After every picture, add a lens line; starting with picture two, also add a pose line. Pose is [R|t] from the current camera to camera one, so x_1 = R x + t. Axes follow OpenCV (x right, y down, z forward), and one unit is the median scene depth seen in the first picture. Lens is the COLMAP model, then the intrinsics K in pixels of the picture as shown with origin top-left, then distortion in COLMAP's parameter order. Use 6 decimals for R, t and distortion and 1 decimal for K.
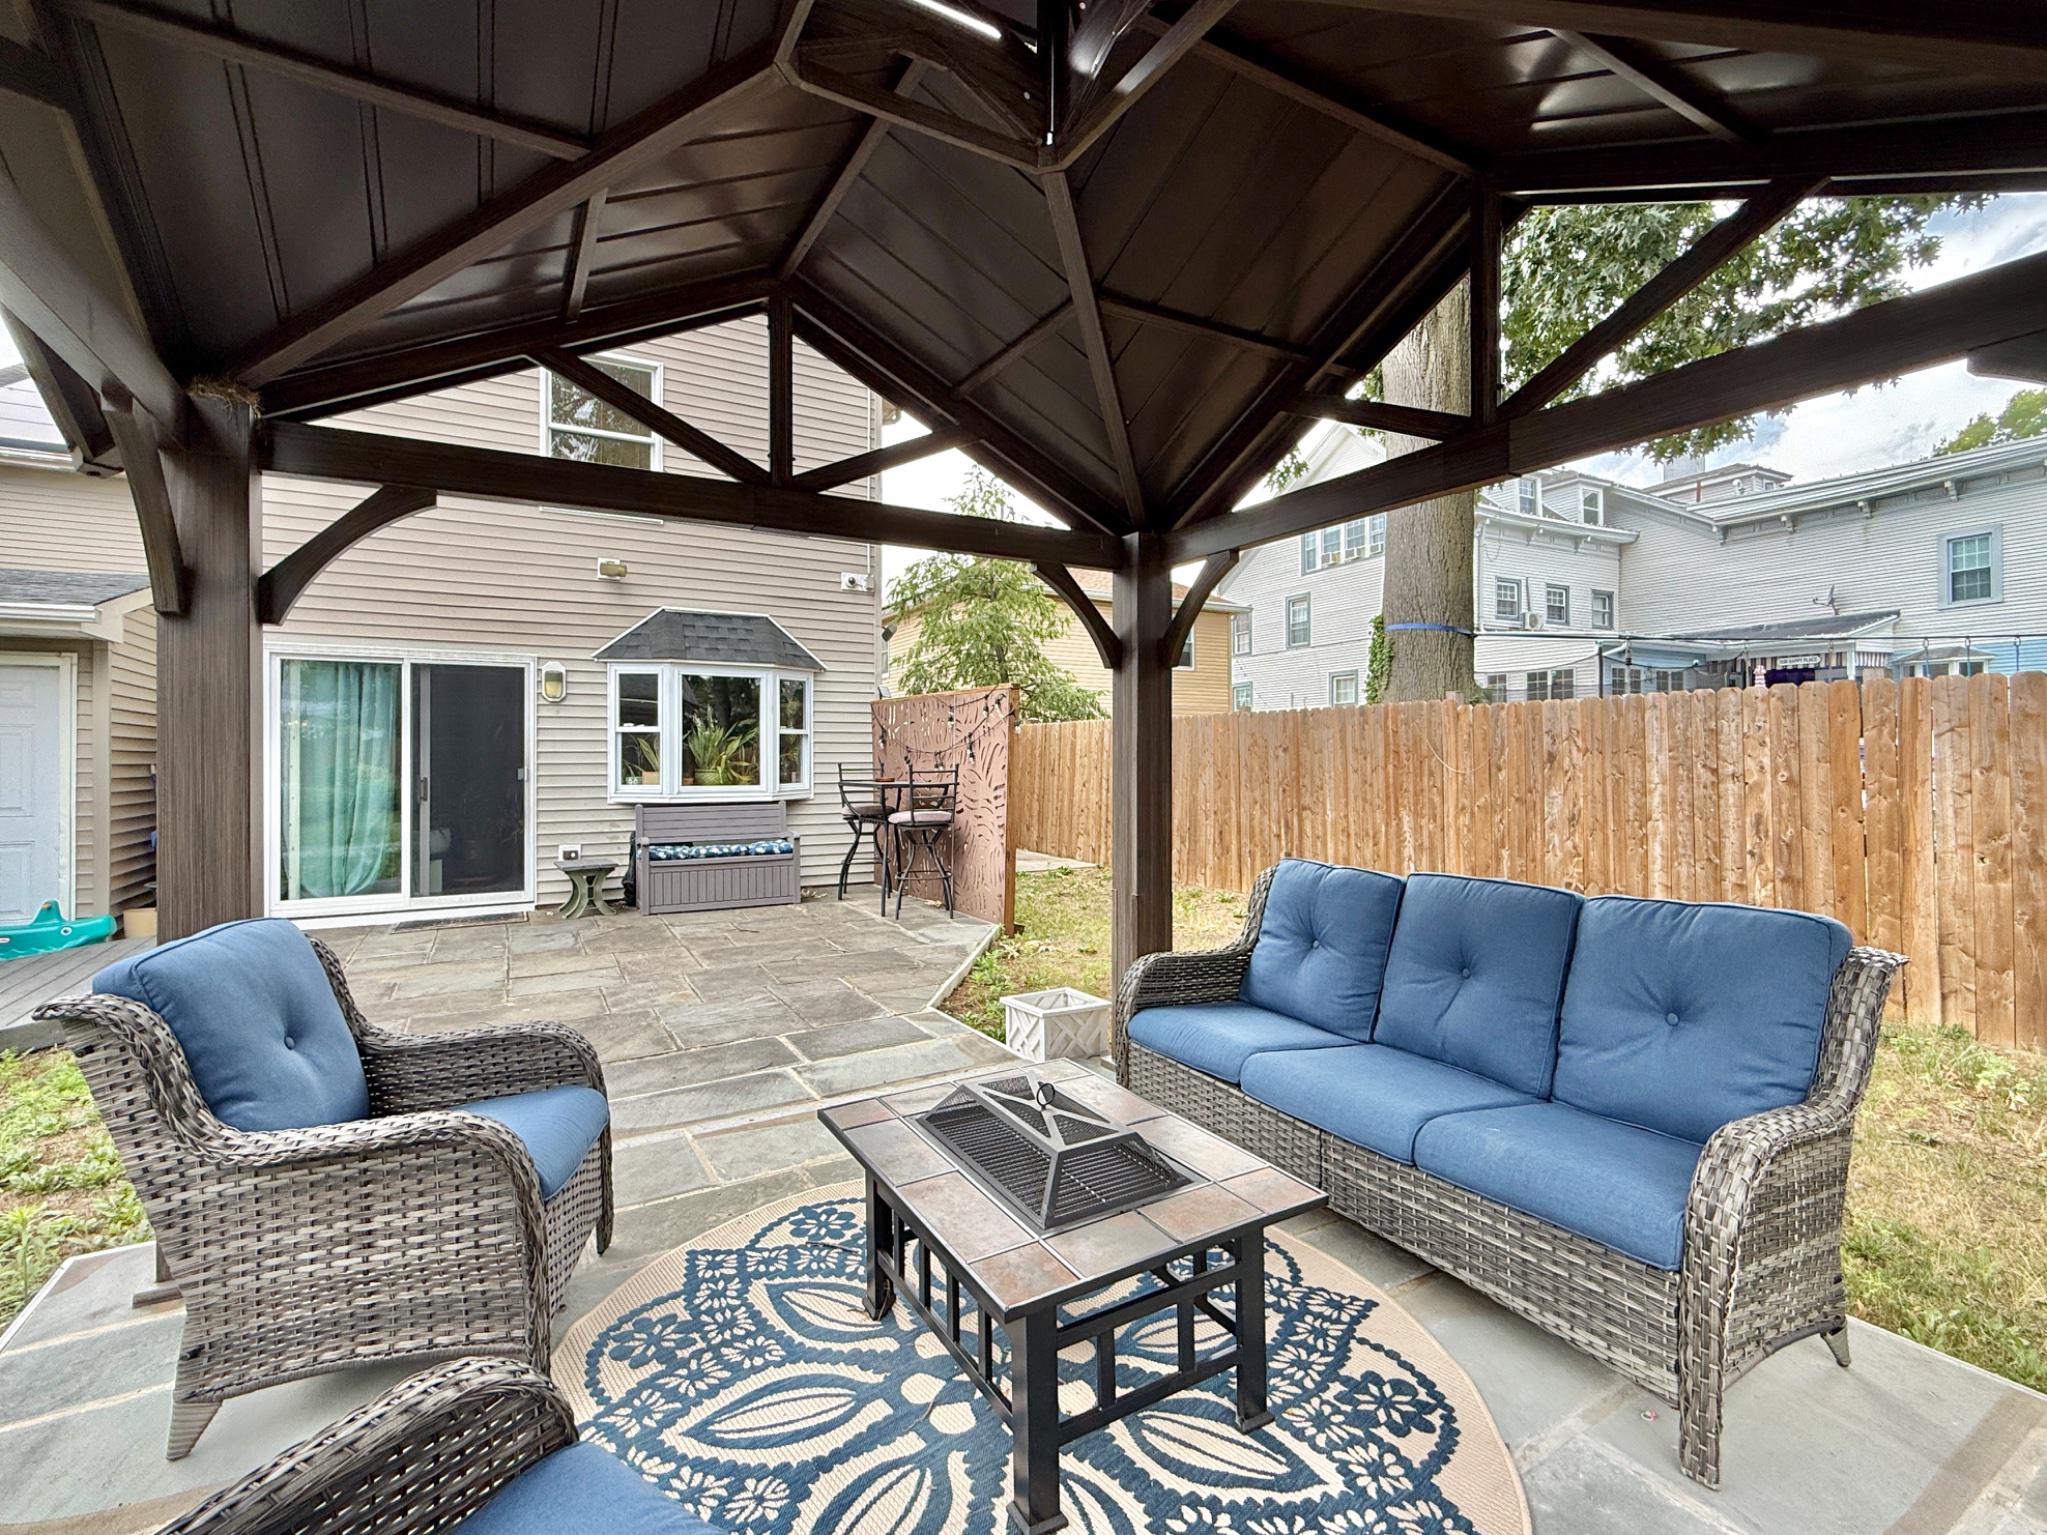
lens RADIAL K [[933.0, 0, 1022.5], [0, 933.0, 753.1], [0, 0, 1]] dist [-0.000304, 0.000028]
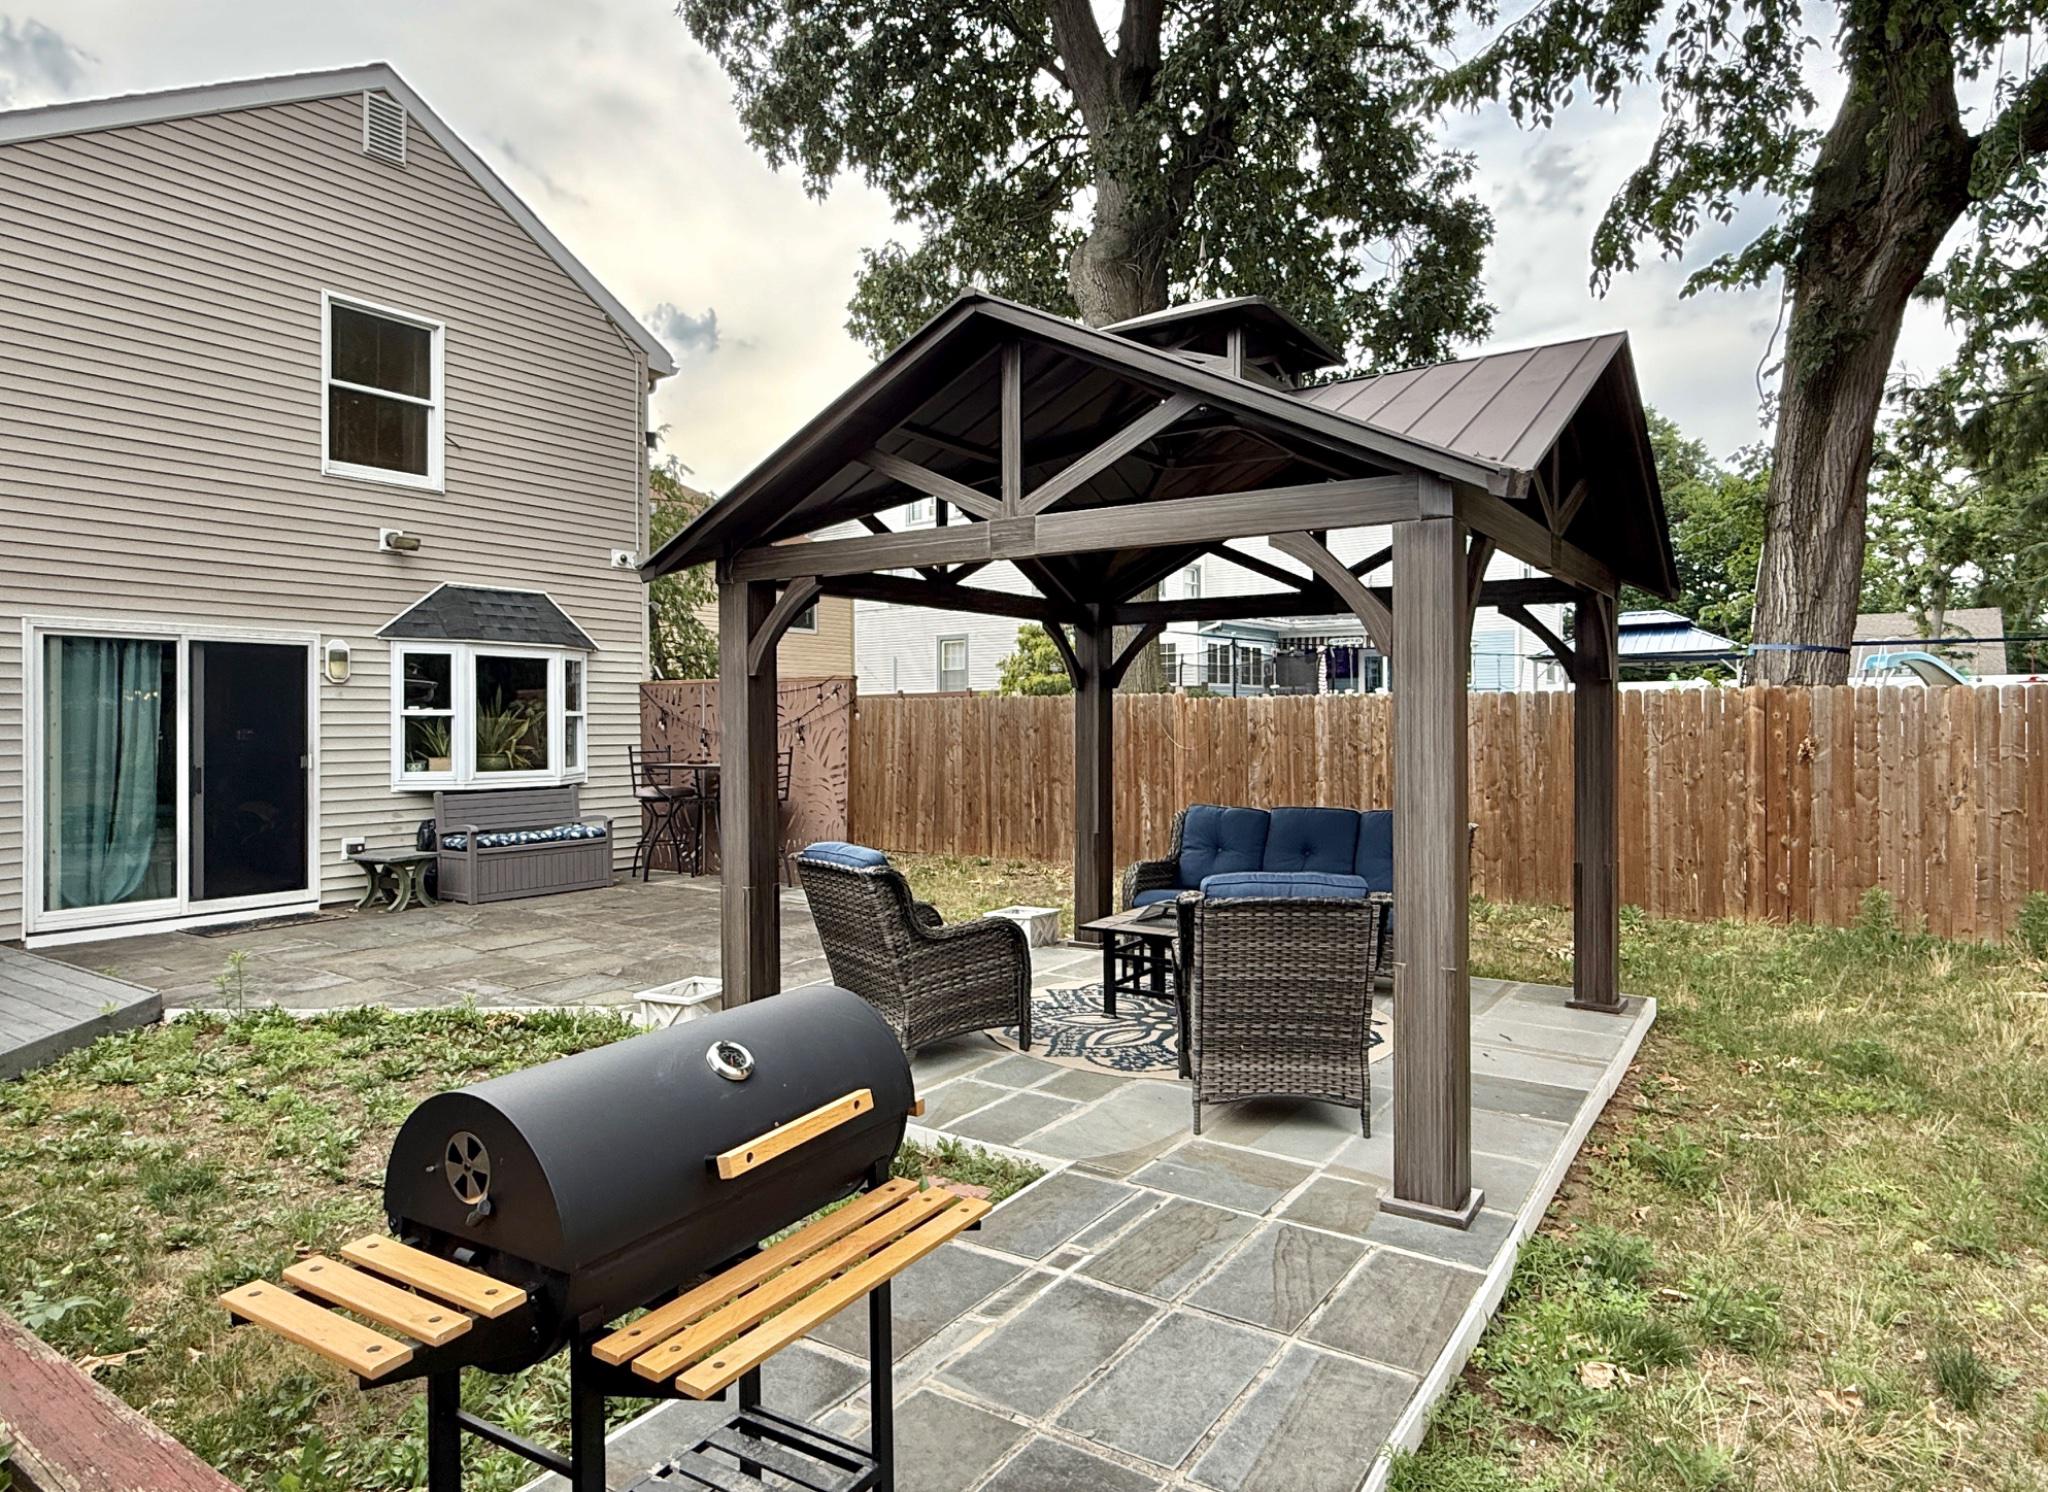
lens RADIAL K [[1196.0, 0, 1023.4], [0, 1196.0, 717.5], [0, 0, 1]] dist [-0.000327, -0.000101]
pose [[0.902065, -0.000122, 0.431601, -0.419070], [0.000960, 0.999998, -0.001723, -0.019091], [-0.431600, 0.001969, 0.902063, -0.374394]]
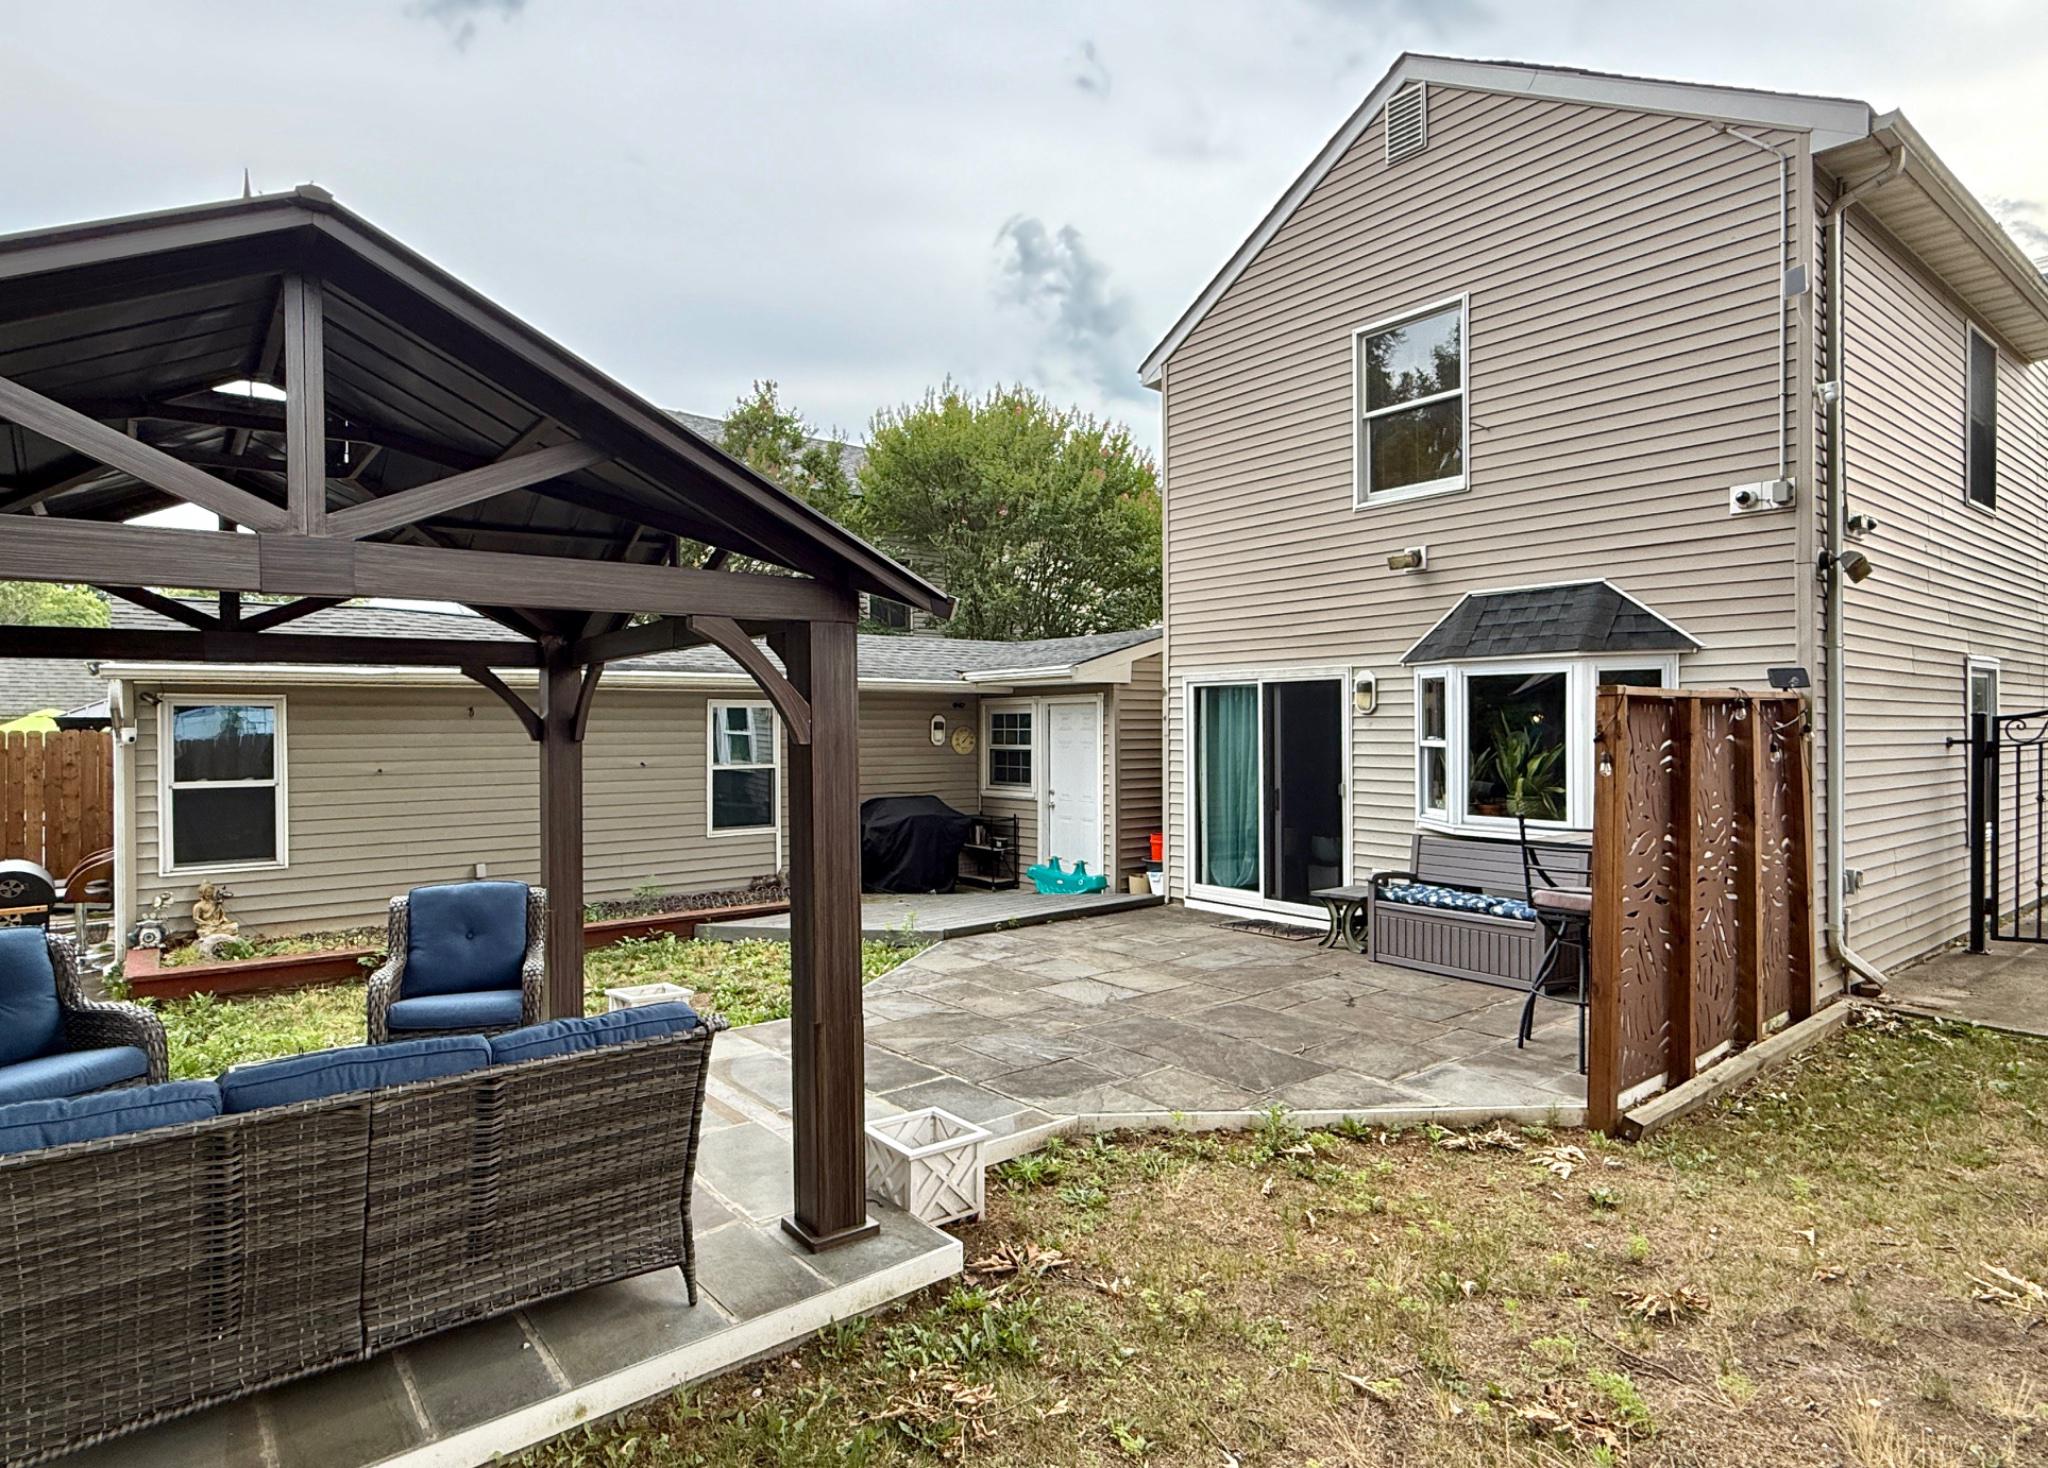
lens RADIAL K [[1088.8, 0, 1009.2], [0, 1088.8, 733.7], [0, 0, 1]] dist [-0.002413, -0.000493]
pose [[0.147300, 0.007994, -0.989060, 0.545169], [0.012161, 0.999877, 0.009893, -0.052610], [0.989017, -0.013485, 0.147185, 0.509083]]
